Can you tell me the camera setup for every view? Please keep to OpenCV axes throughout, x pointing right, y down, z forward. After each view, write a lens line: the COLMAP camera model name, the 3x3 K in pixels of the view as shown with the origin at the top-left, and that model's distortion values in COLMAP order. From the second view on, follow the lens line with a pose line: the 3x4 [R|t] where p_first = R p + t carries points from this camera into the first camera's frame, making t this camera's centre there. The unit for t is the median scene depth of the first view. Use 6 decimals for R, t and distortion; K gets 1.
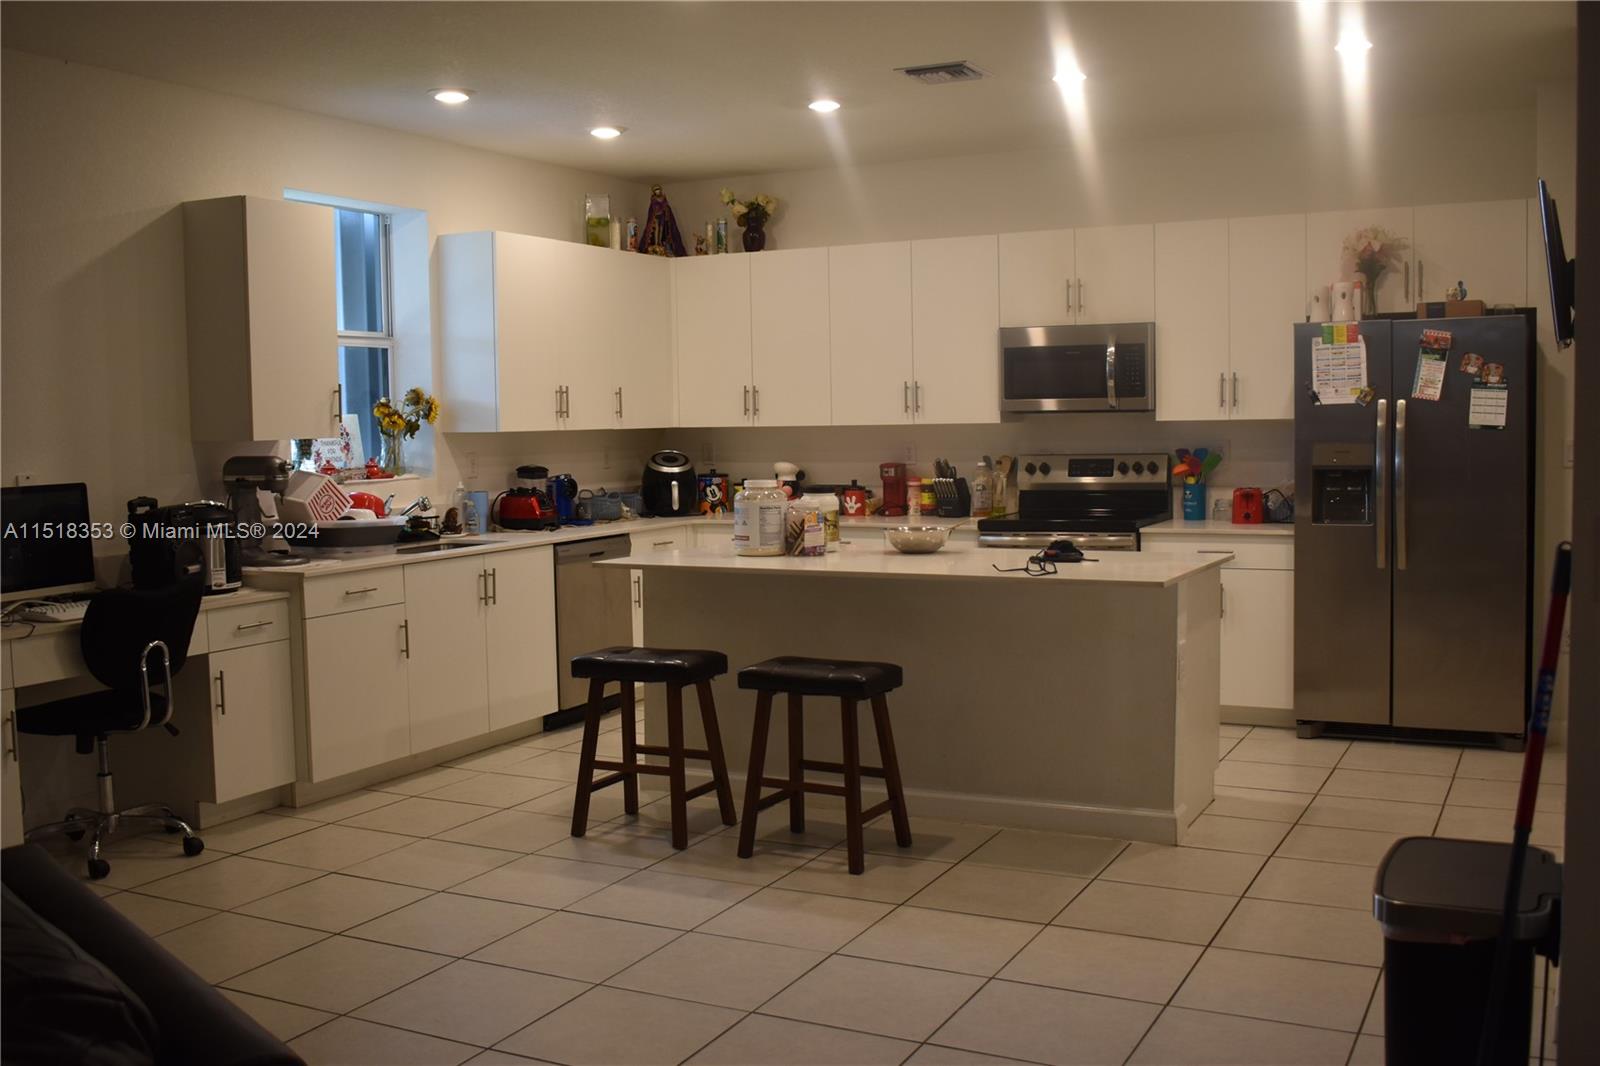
lens RADIAL K [[1499.6, 0, 805.4], [0, 1499.6, 545.3], [0, 0, 1]] dist [-0.074608, 0.000000]
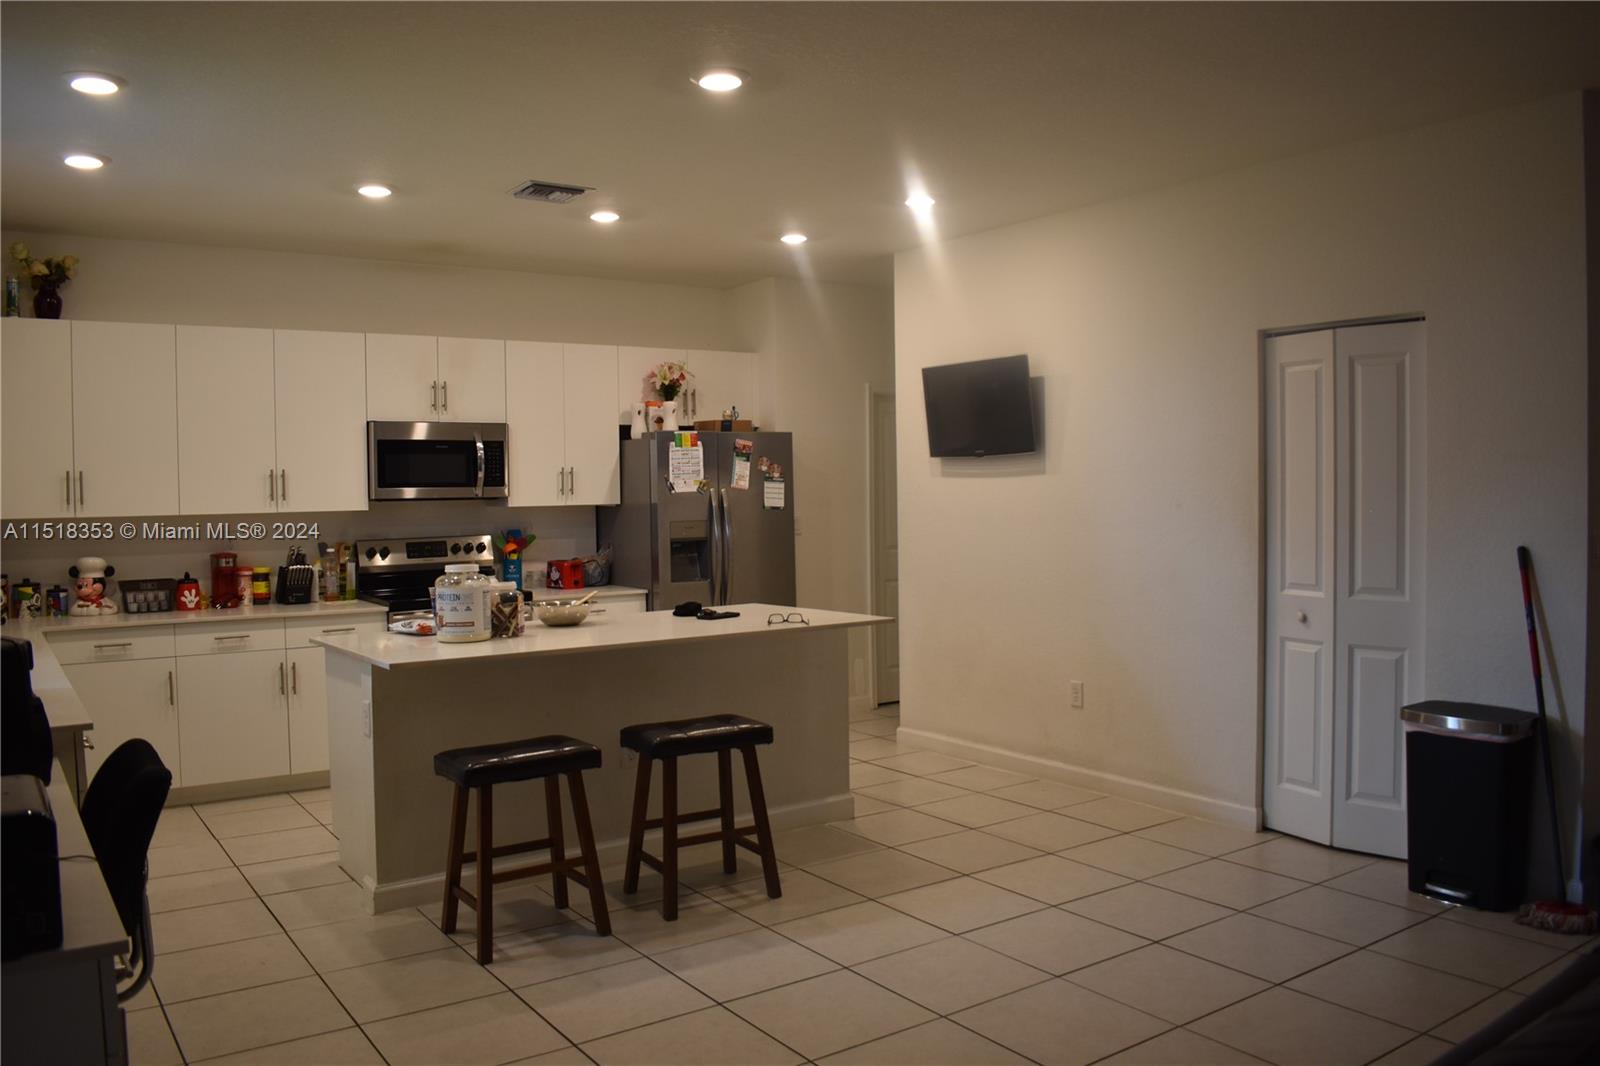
lens RADIAL K [[1245.4, 0, 800.7], [0, 1245.4, 523.4], [0, 0, 1]] dist [-0.075189, 0.000927]
pose [[0.485997, -0.015776, 0.873818, -0.570916], [0.081202, 0.996327, -0.027175, -0.028034], [-0.870180, 0.084162, 0.485493, 0.365433]]
